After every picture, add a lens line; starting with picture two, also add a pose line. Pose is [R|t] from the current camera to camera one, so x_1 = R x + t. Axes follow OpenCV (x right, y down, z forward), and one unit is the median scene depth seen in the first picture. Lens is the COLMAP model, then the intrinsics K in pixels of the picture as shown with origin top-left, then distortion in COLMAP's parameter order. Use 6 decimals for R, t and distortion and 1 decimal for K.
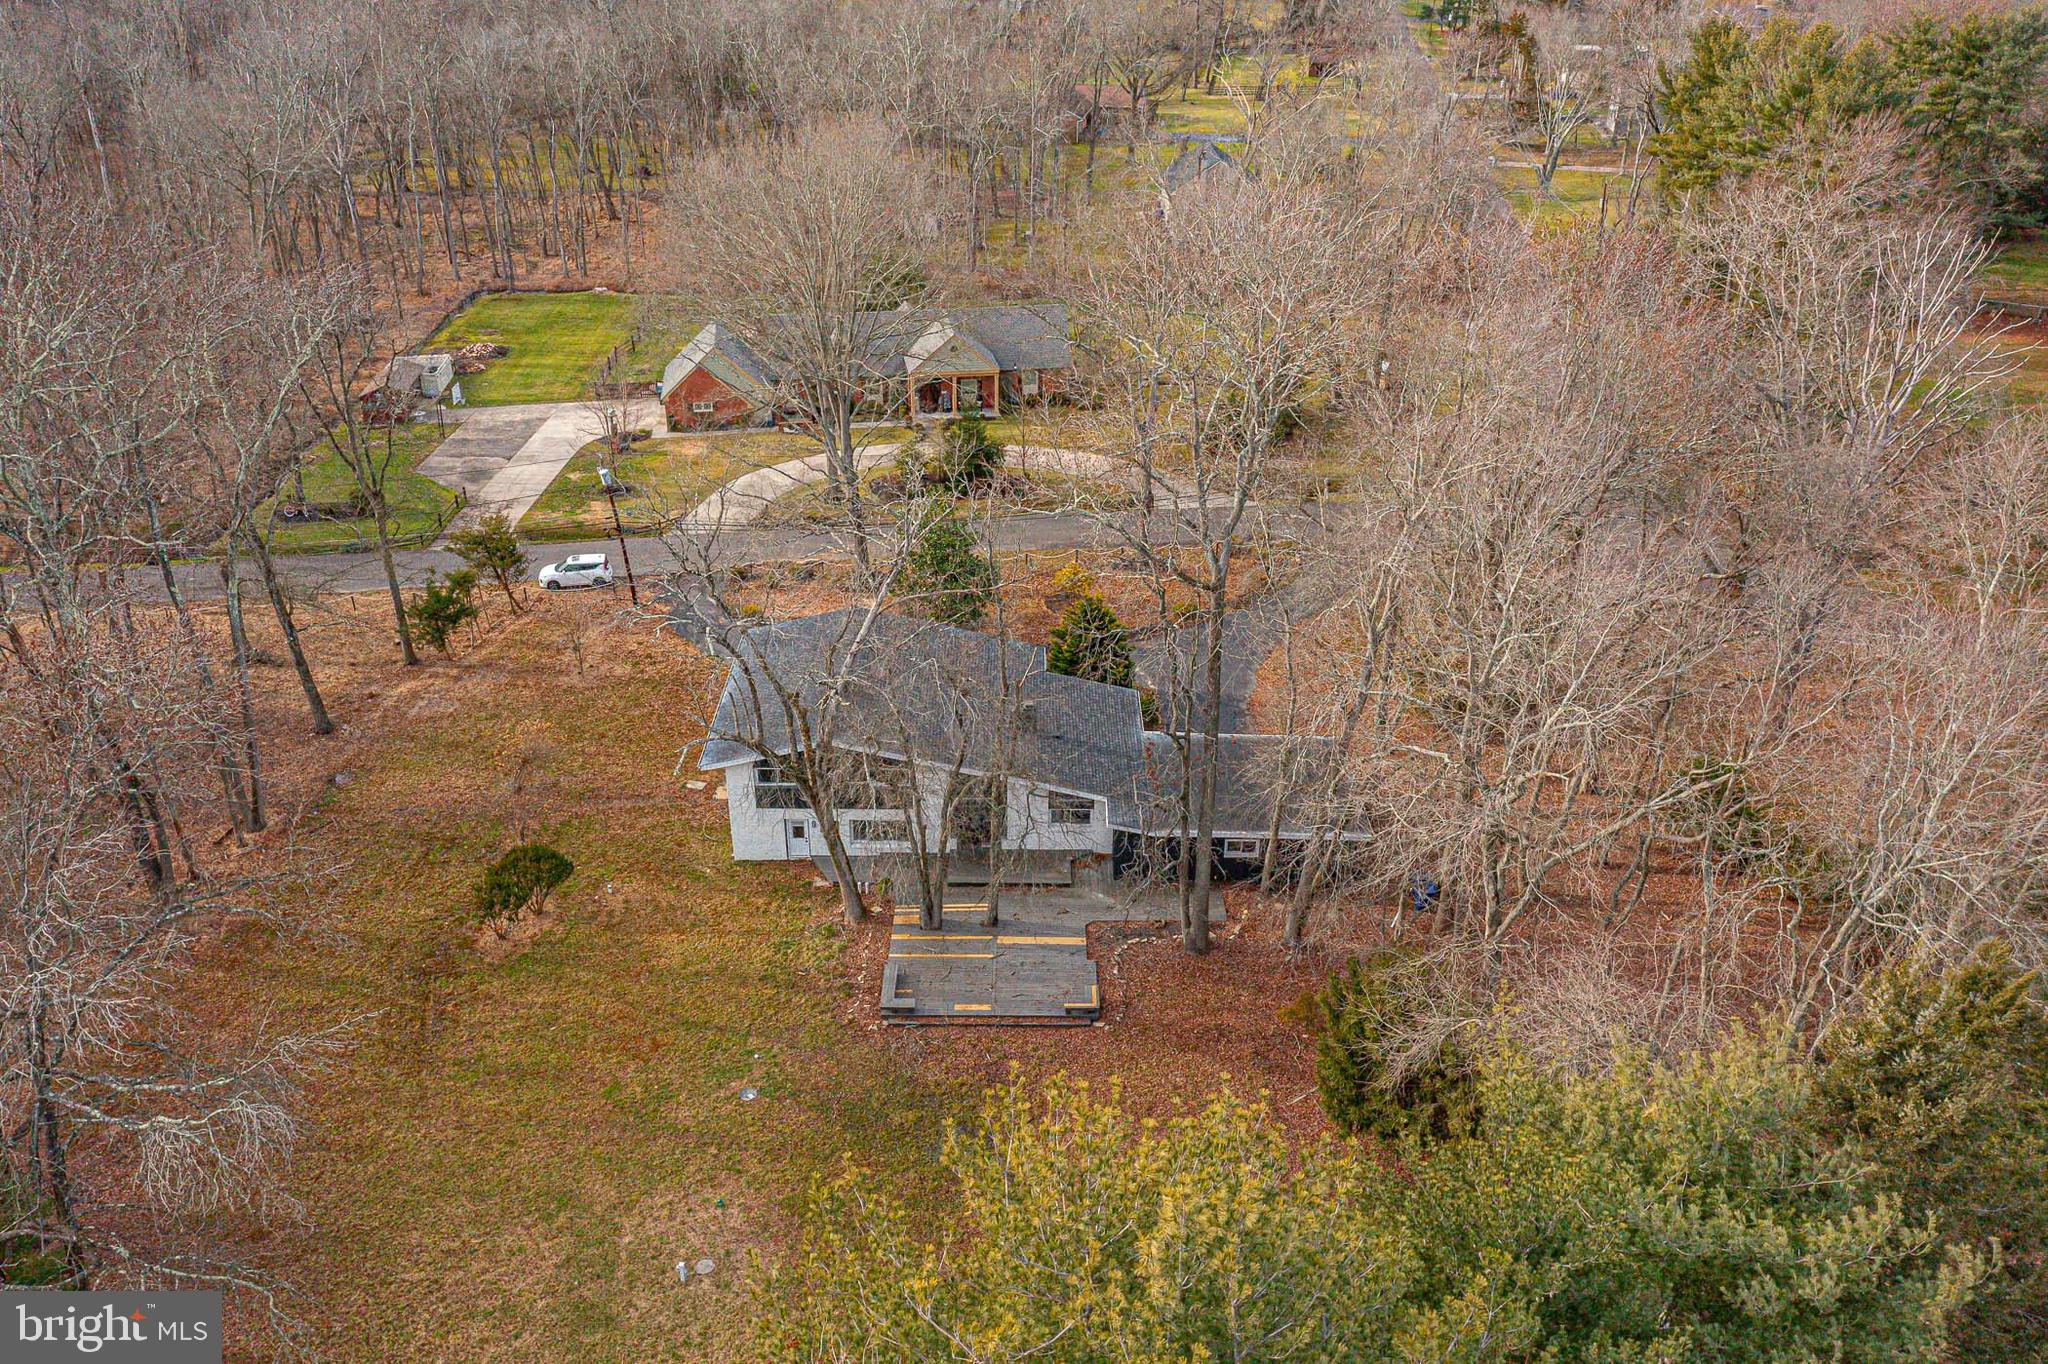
lens RADIAL K [[1621.3, 0, 1022.5], [0, 1621.3, 670.2], [0, 0, 1]] dist [0.006402, 0.003515]
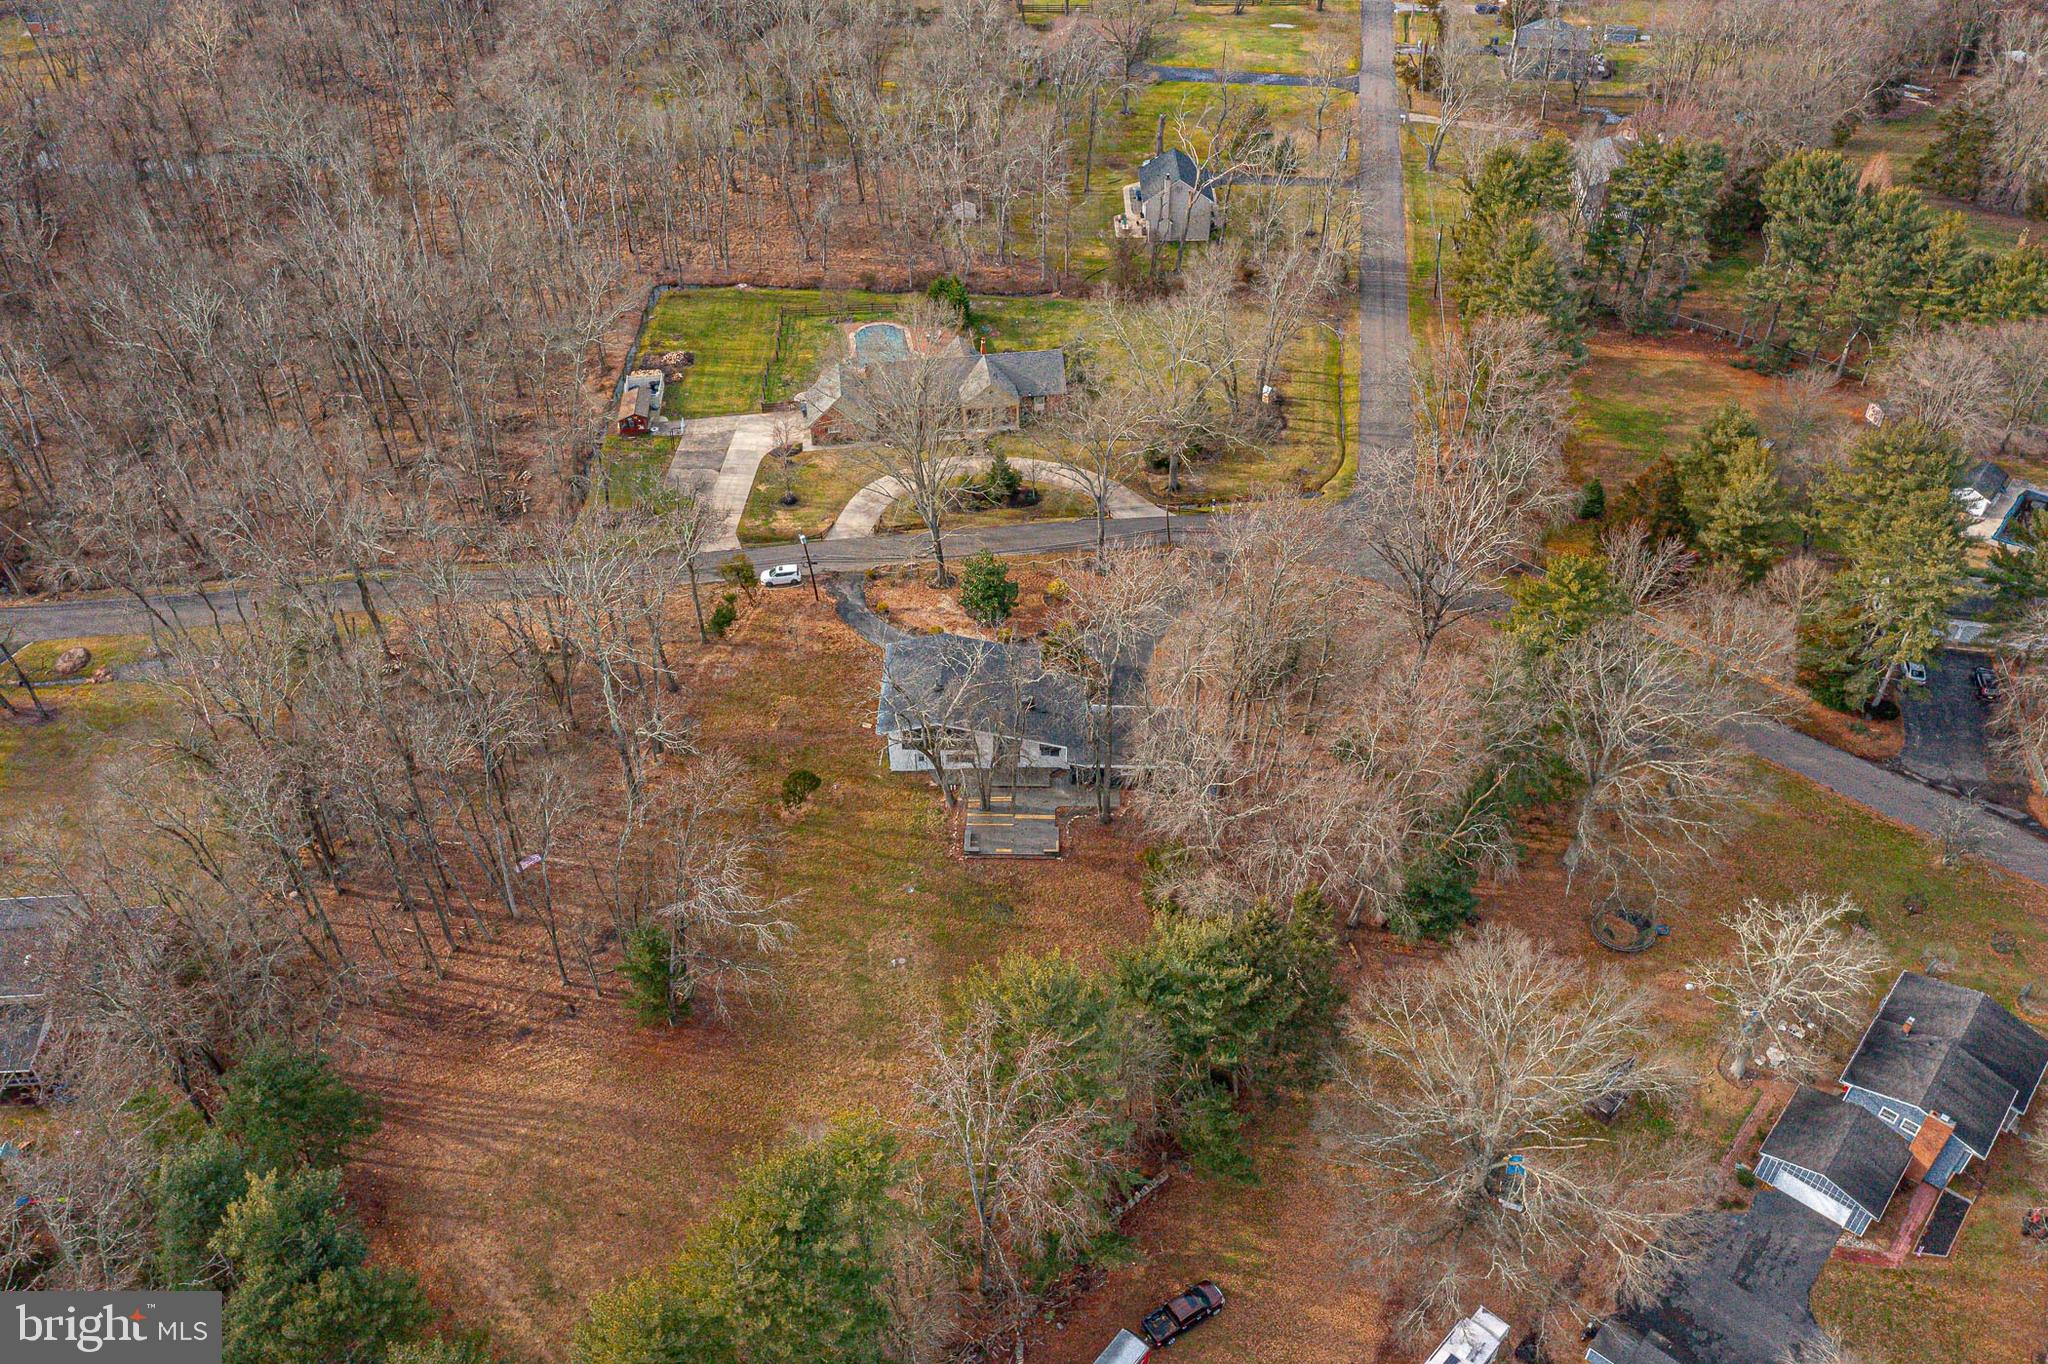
lens RADIAL K [[1621.3, 0, 1023.3], [0, 1621.3, 665.6], [0, 0, 1]] dist [0.006402, 0.003515]
pose [[0.999824, 0.002629, -0.018599, 0.028906], [0.001352, 0.977515, 0.210862, -0.399562], [0.018735, -0.210850, 0.977339, -0.893704]]
